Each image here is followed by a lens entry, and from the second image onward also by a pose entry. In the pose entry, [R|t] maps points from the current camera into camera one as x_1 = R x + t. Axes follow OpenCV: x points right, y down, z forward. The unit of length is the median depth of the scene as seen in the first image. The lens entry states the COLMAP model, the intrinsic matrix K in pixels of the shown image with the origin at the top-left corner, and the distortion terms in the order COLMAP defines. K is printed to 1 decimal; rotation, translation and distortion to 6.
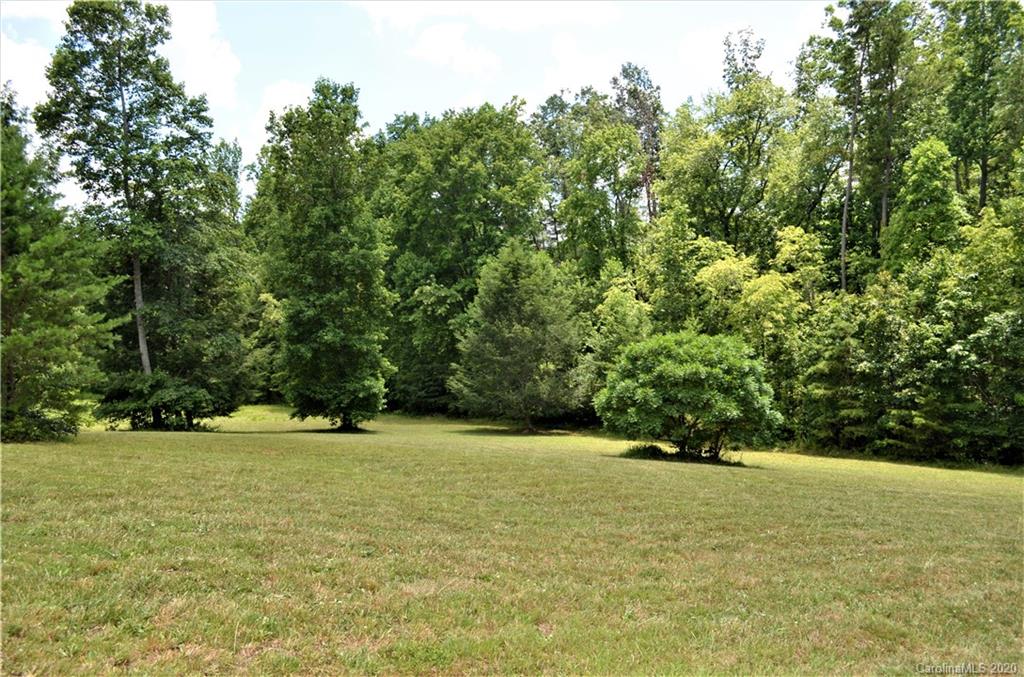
lens RADIAL K [[788.8, 0, 517.6], [0, 788.8, 337.7], [0, 0, 1]] dist [-0.023649, 0.010725]
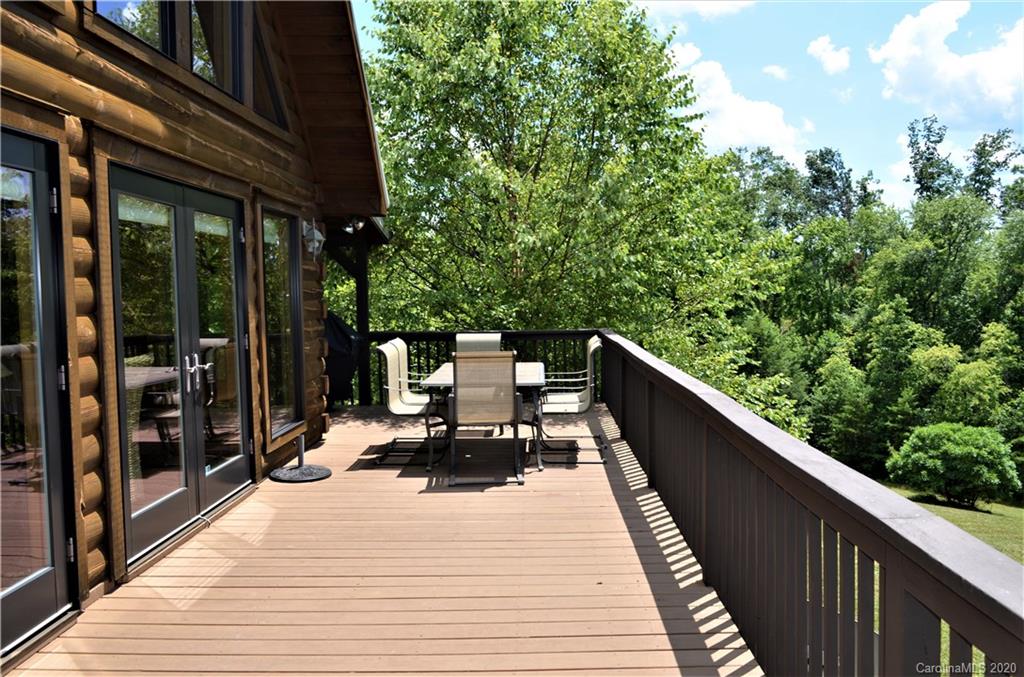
lens RADIAL K [[788.8, 0, 506.8], [0, 788.8, 337.0], [0, 0, 1]] dist [-0.023649, 0.010725]
pose [[0.989459, 0.064880, -0.129463, -0.287986], [-0.065399, 0.997859, 0.000241, -0.072402], [0.129201, 0.008229, 0.991584, -0.387143]]
